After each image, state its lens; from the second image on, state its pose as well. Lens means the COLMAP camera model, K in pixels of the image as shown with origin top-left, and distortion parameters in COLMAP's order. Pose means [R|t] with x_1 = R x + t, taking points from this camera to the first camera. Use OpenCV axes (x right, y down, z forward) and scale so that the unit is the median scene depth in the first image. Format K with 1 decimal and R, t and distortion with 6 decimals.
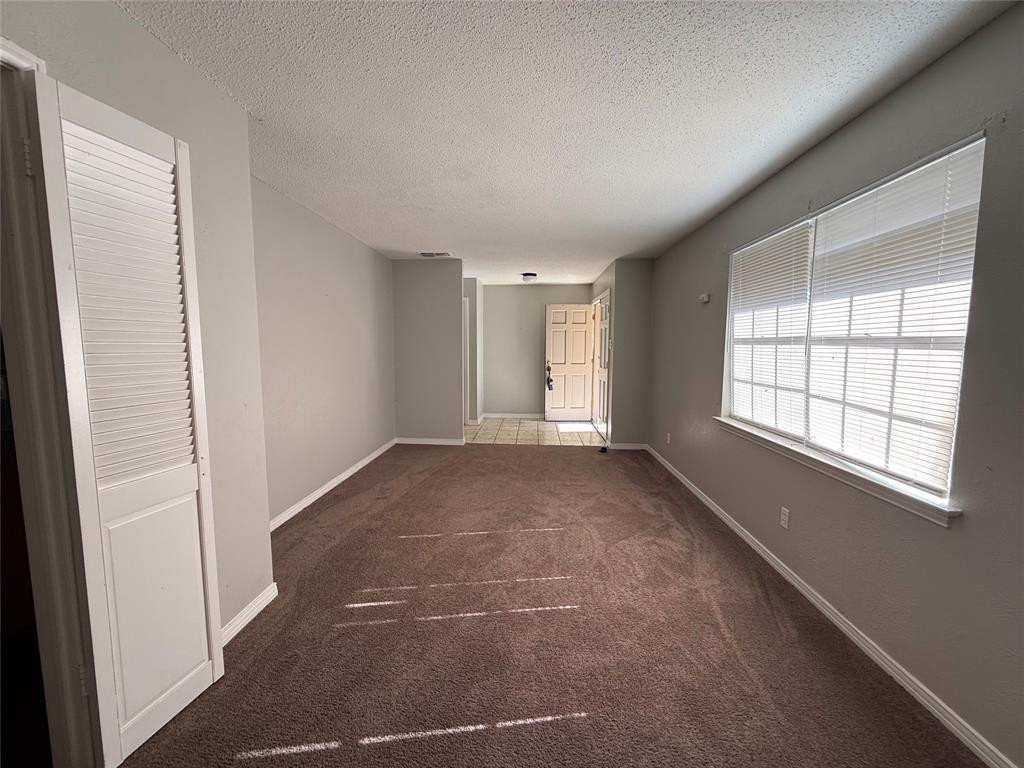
lens RADIAL K [[408.3, 0, 512.0], [0, 408.3, 384.0], [0, 0, 1]] dist [-0.000009, 0.000102]
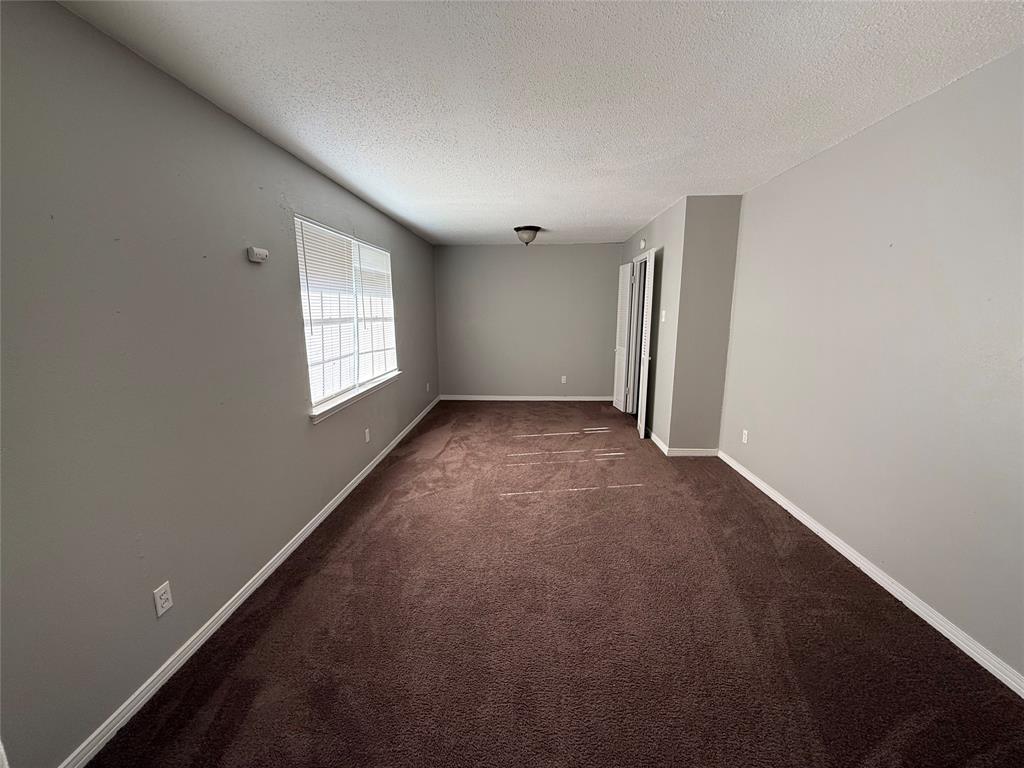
lens RADIAL K [[408.3, 0, 512.0], [0, 408.3, 384.0], [0, 0, 1]] dist [-0.000009, 0.000102]
pose [[-0.999971, -0.001539, 0.007466, 0.167219], [0.000578, 0.961256, 0.275657, -0.409213], [-0.007601, 0.275654, -0.961227, 3.492620]]
